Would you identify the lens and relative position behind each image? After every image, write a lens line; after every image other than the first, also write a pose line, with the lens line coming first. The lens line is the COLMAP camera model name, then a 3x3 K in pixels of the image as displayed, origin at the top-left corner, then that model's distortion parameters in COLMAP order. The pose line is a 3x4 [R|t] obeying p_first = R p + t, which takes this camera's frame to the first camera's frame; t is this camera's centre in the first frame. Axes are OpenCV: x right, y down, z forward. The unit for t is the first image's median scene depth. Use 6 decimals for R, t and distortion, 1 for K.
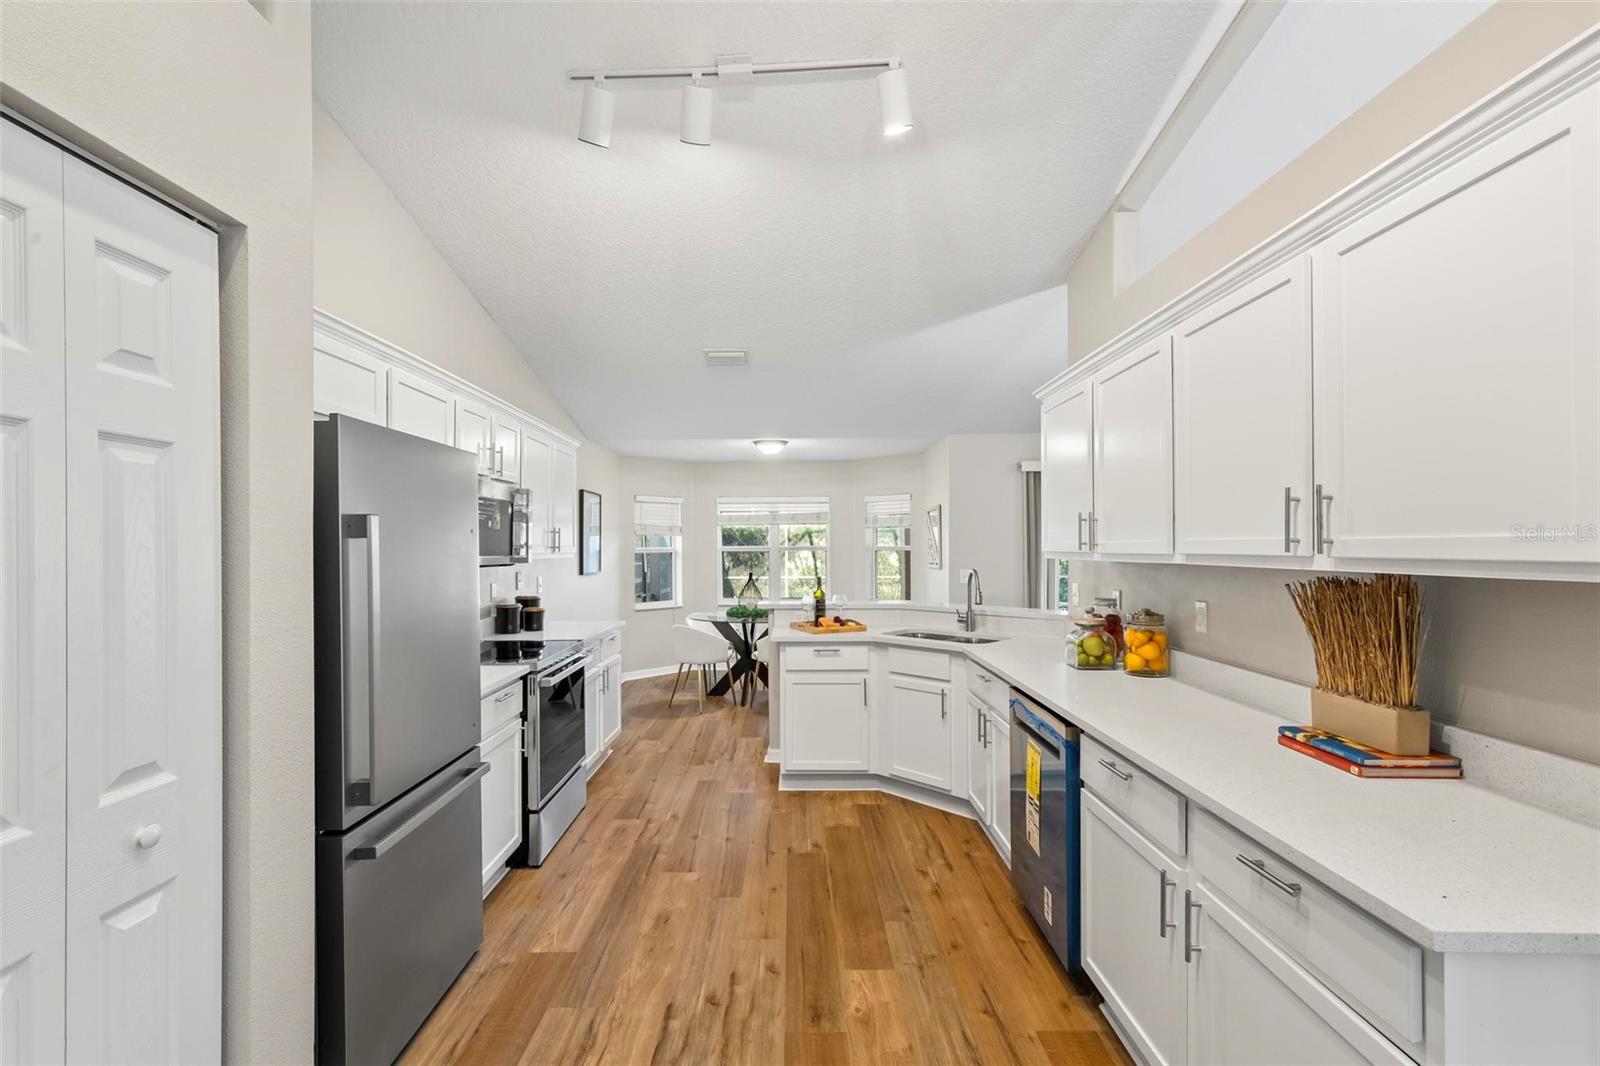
lens RADIAL K [[718.7, 0, 789.4], [0, 718.7, 543.5], [0, 0, 1]] dist [0.012534, -0.000837]
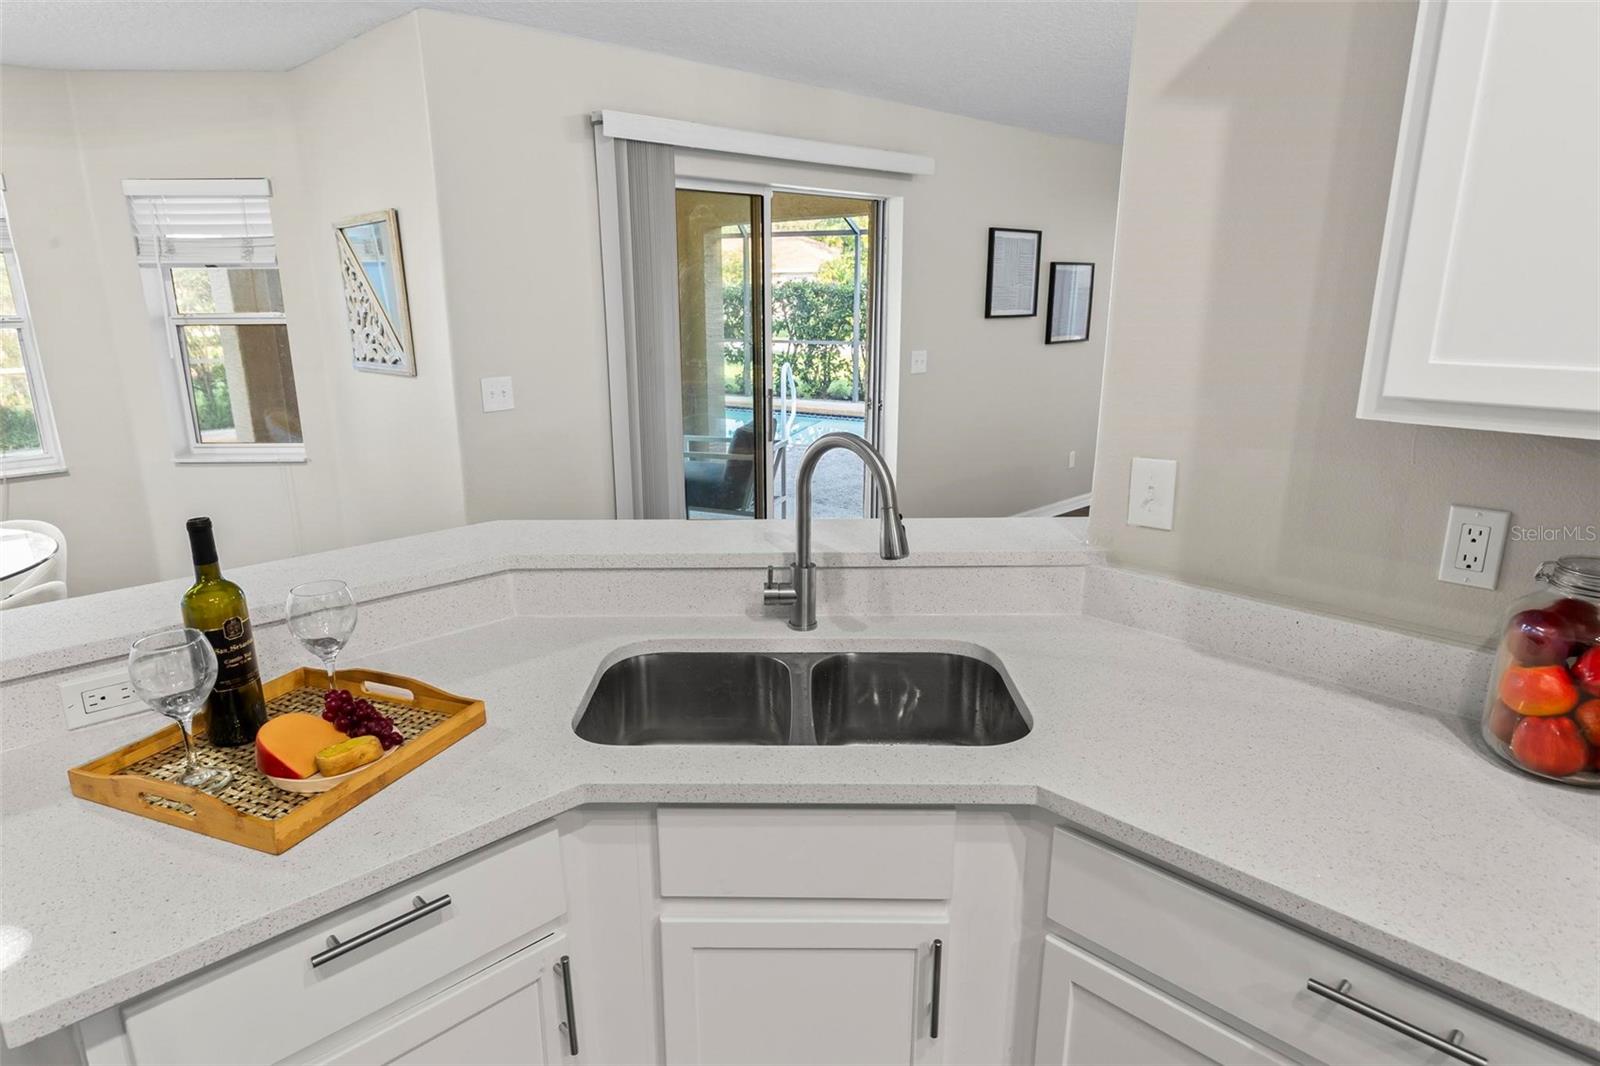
lens RADIAL K [[925.8, 0, 797.4], [0, 925.8, 546.4], [0, 0, 1]] dist [-0.001682, 0.001265]
pose [[0.709883, -0.188550, 0.678613, -0.026940], [-0.000274, 0.963427, 0.267971, -0.027901], [-0.704319, -0.190414, 0.683869, 1.064875]]
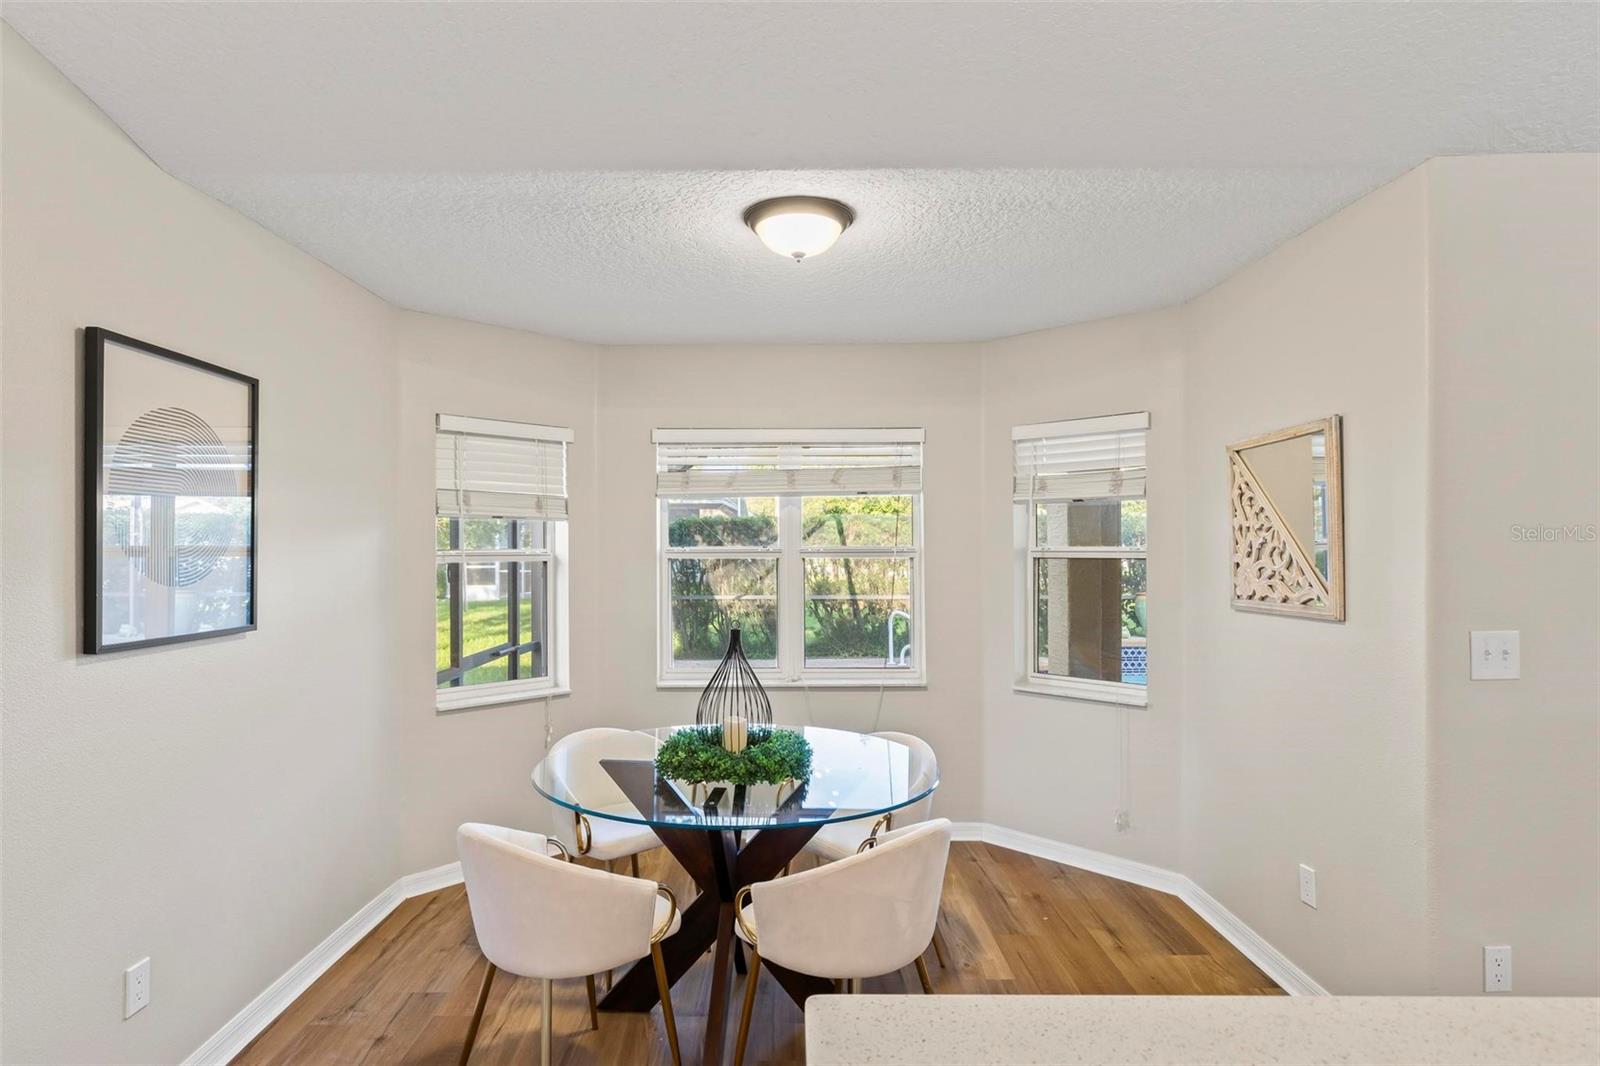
lens RADIAL K [[851.1, 0, 785.0], [0, 851.1, 542.5], [0, 0, 1]] dist [-0.002853, -0.000257]
pose [[0.999995, 0.002965, 0.001387, -0.073338], [-0.002964, 0.999995, -0.000479, 0.004720], [-0.001389, 0.000475, 0.999999, 1.433202]]
